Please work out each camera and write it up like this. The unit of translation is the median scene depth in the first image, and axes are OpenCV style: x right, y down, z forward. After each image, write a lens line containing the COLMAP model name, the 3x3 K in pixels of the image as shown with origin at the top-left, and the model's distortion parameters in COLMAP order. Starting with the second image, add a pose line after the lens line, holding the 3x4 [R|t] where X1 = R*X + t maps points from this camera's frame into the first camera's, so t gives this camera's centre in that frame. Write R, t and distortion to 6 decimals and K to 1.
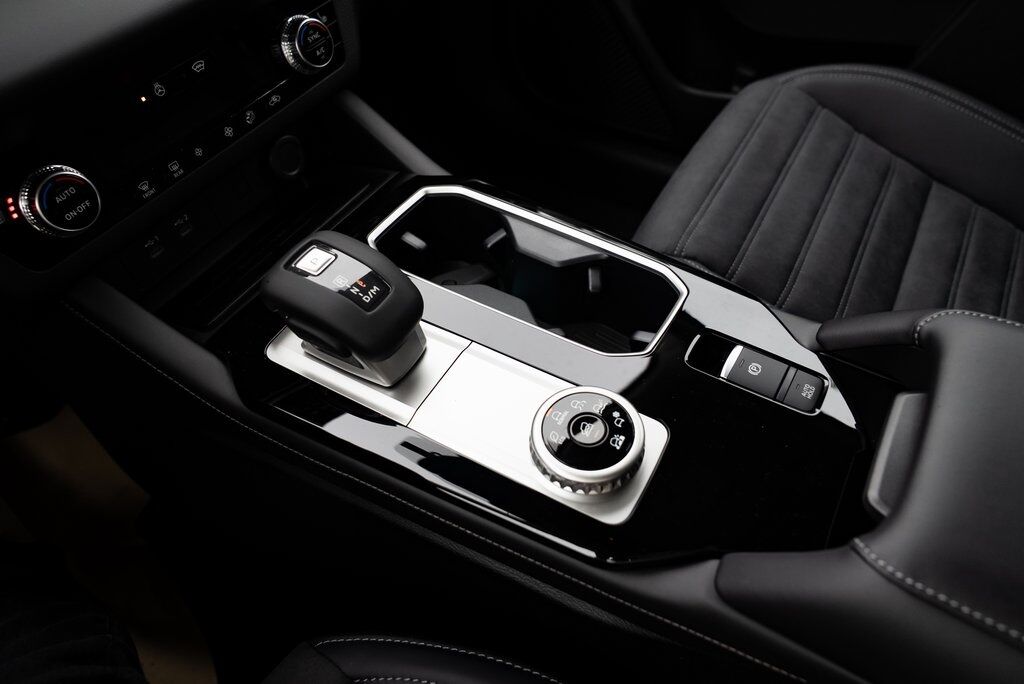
lens RADIAL K [[688.5, 0, 512.0], [0, 688.5, 342.0], [0, 0, 1]] dist [-0.042753, 0.029710]
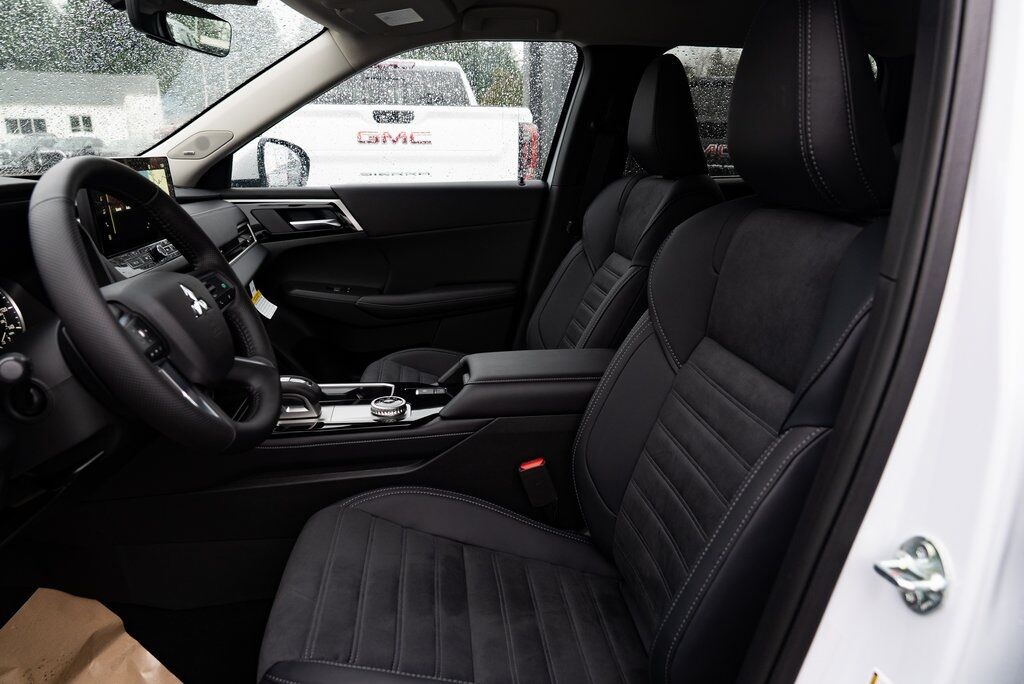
lens RADIAL K [[690.7, 0, 512.0], [0, 690.7, 342.0], [0, 0, 1]] dist [-0.046684, 0.022110]
pose [[0.788624, -0.121242, 0.602803, -1.141494], [0.439882, 0.796243, -0.415333, 1.270236], [-0.429622, 0.592704, 0.681269, -1.390438]]
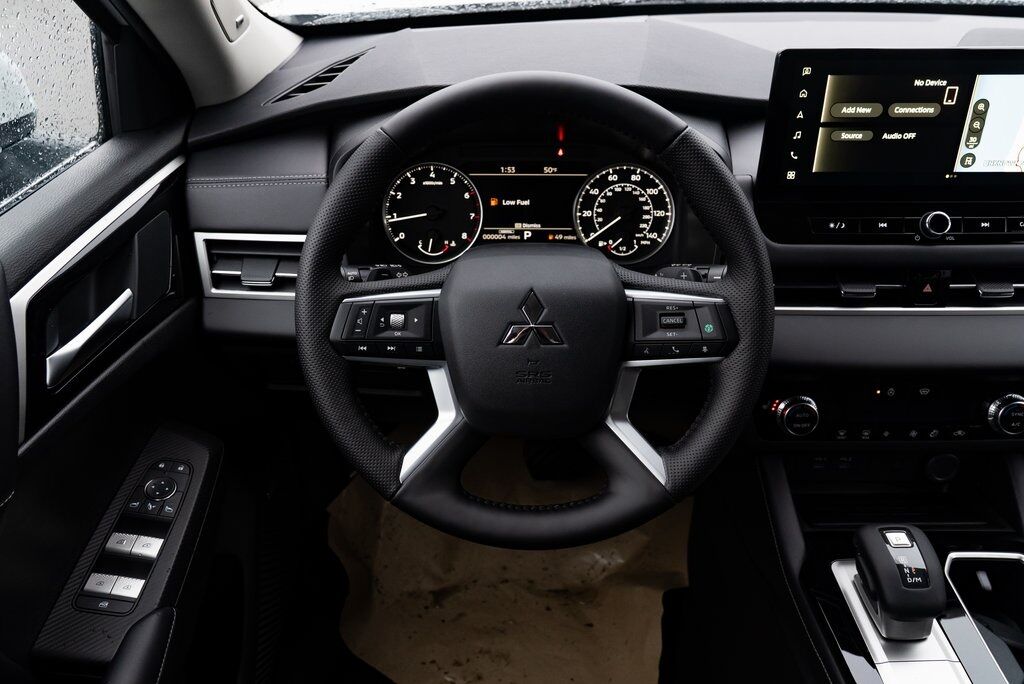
lens RADIAL K [[828.8, 0, 512.0], [0, 828.8, 342.0], [0, 0, 1]] dist [-0.007433, -0.001073]
pose [[0.513128, 0.486535, -0.707095, 0.325601], [-0.661836, 0.748833, 0.034969, 0.053070], [0.546510, 0.450037, 0.706253, -0.878940]]
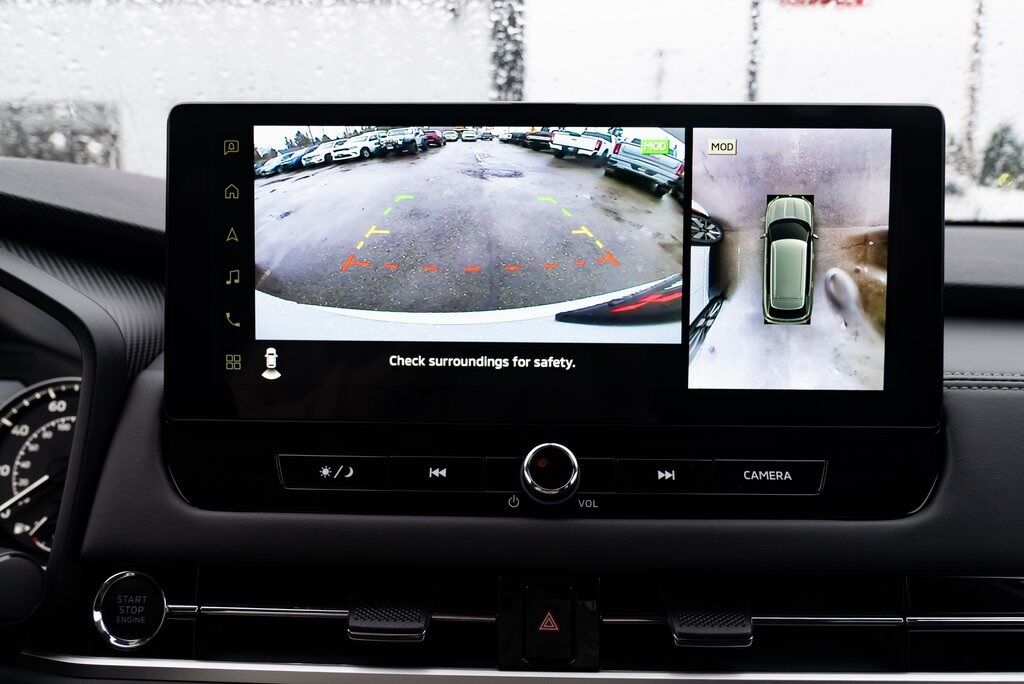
lens RADIAL K [[828.8, 0, 512.0], [0, 828.8, 342.0], [0, 0, 1]] dist [-0.007433, -0.001073]
pose [[0.491504, 0.161272, -0.855812, 0.057135], [-0.676217, 0.689917, -0.258351, -0.532295], [0.548775, 0.705696, 0.448152, 0.295914]]
